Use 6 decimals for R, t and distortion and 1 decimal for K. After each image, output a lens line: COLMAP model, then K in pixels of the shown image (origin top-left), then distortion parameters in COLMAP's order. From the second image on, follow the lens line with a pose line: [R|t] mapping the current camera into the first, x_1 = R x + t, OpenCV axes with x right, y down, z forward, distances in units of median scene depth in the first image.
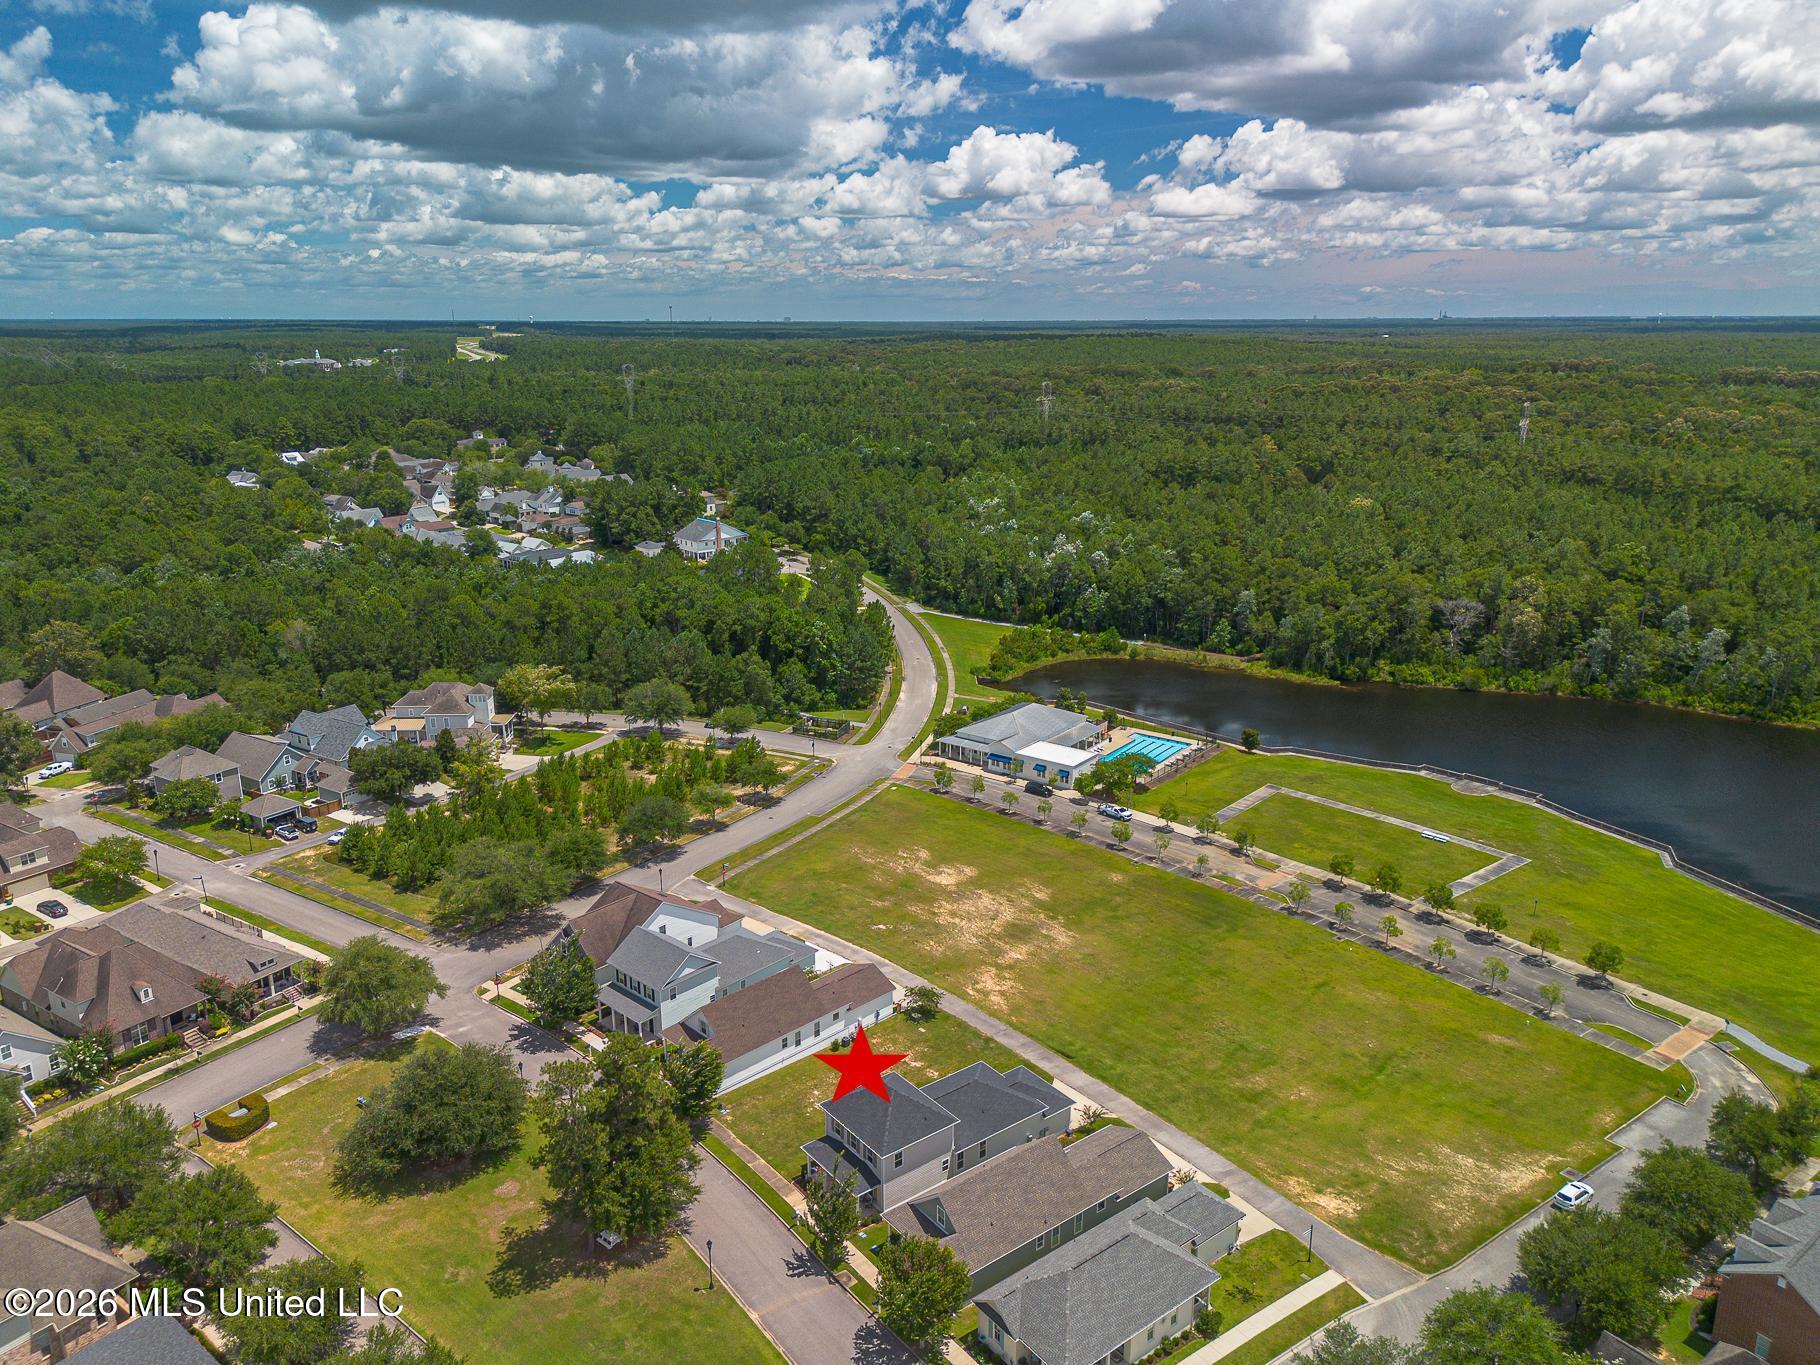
lens RADIAL K [[1222.6, 0, 910.0], [0, 1222.6, 682.5], [0, 0, 1]] dist [0.001678, -0.001151]
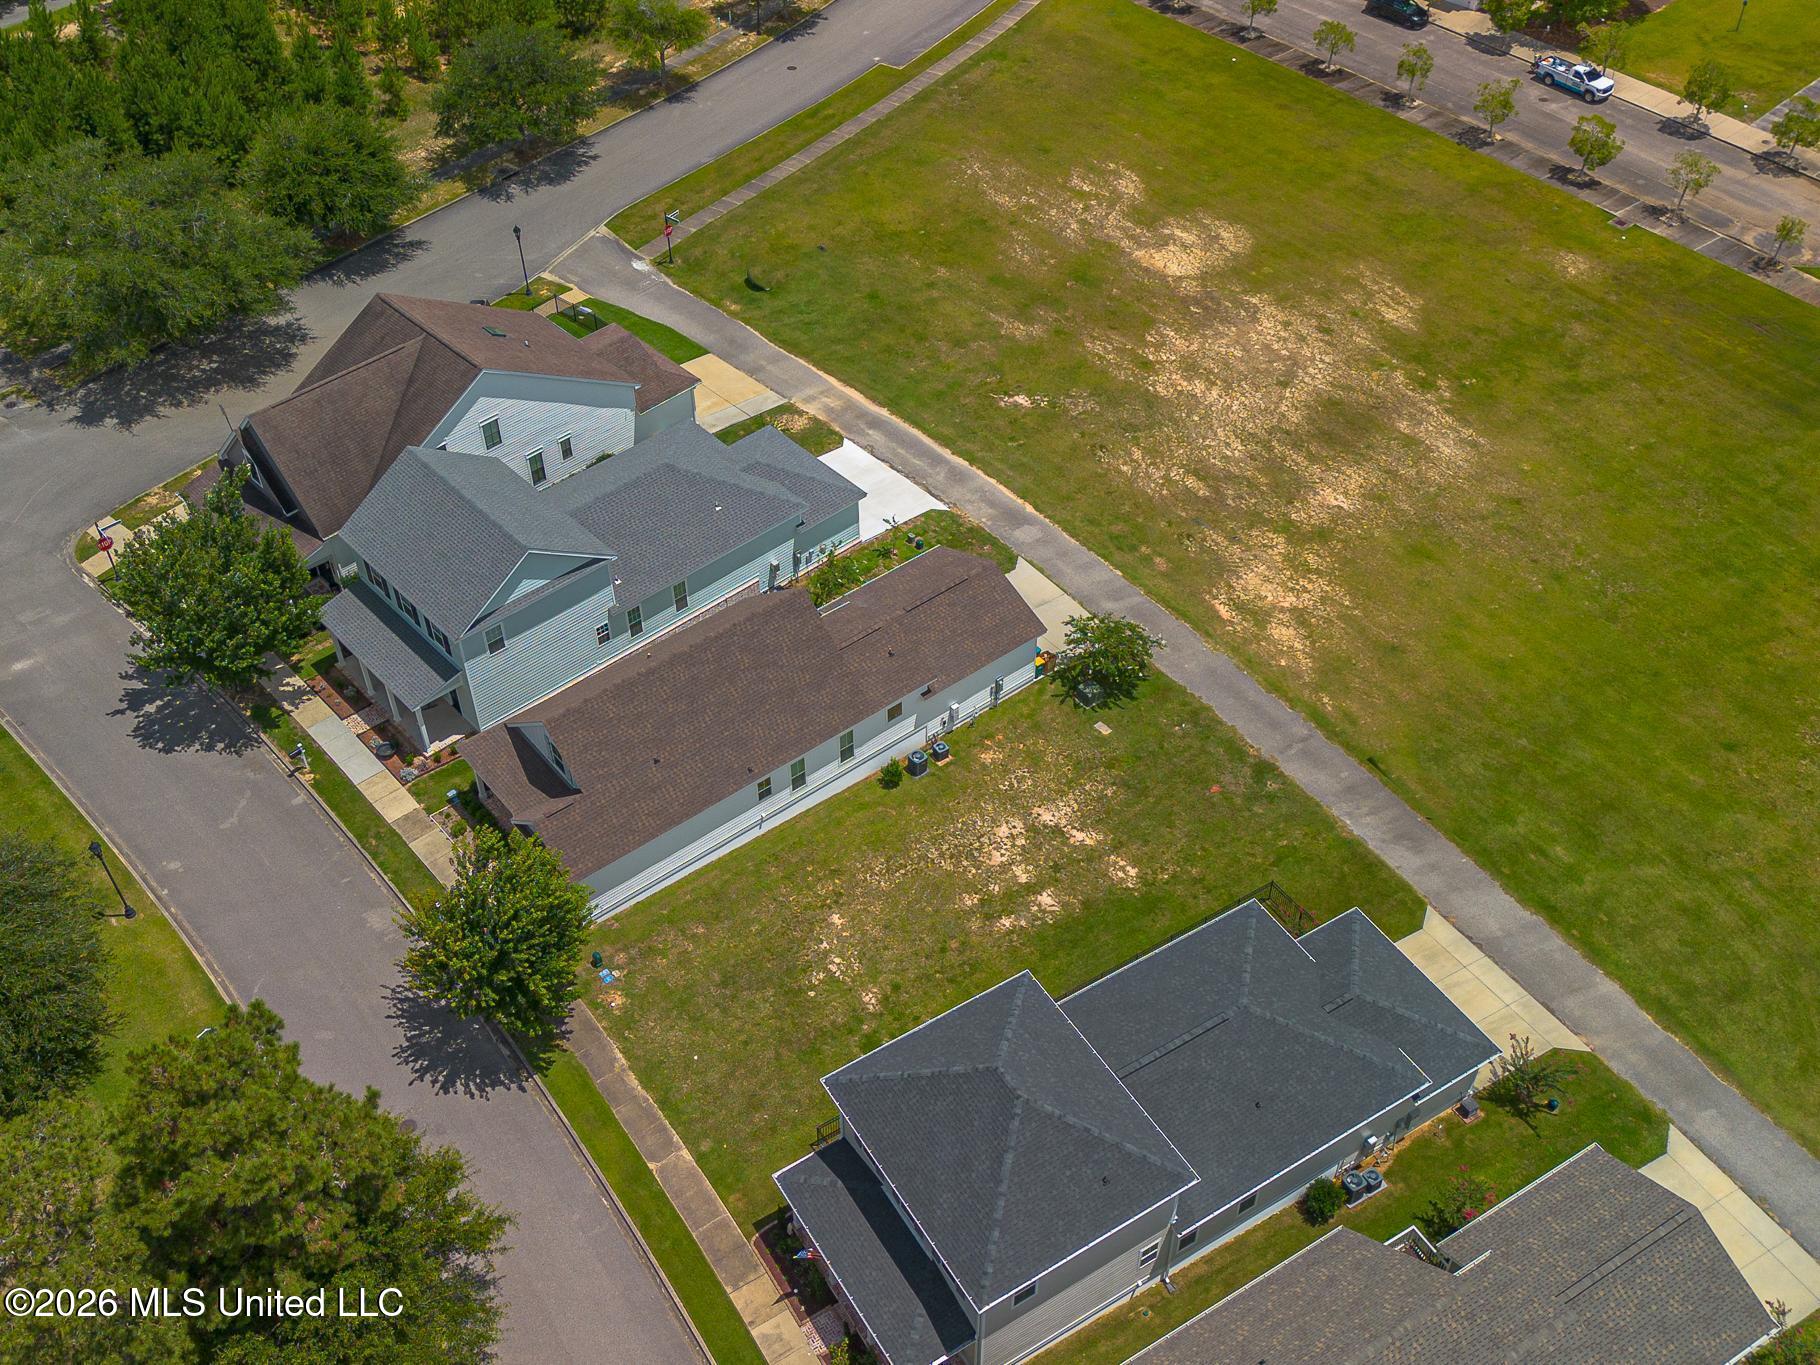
lens RADIAL K [[1825.4, 0, 910.0], [0, 1825.4, 682.5], [0, 0, 1]] dist [0.097708, -0.167450]
pose [[0.995457, 0.063867, -0.070614, -0.010841], [-0.022038, 0.876068, 0.481684, -0.023743], [0.092626, -0.477939, 0.873495, 0.393165]]
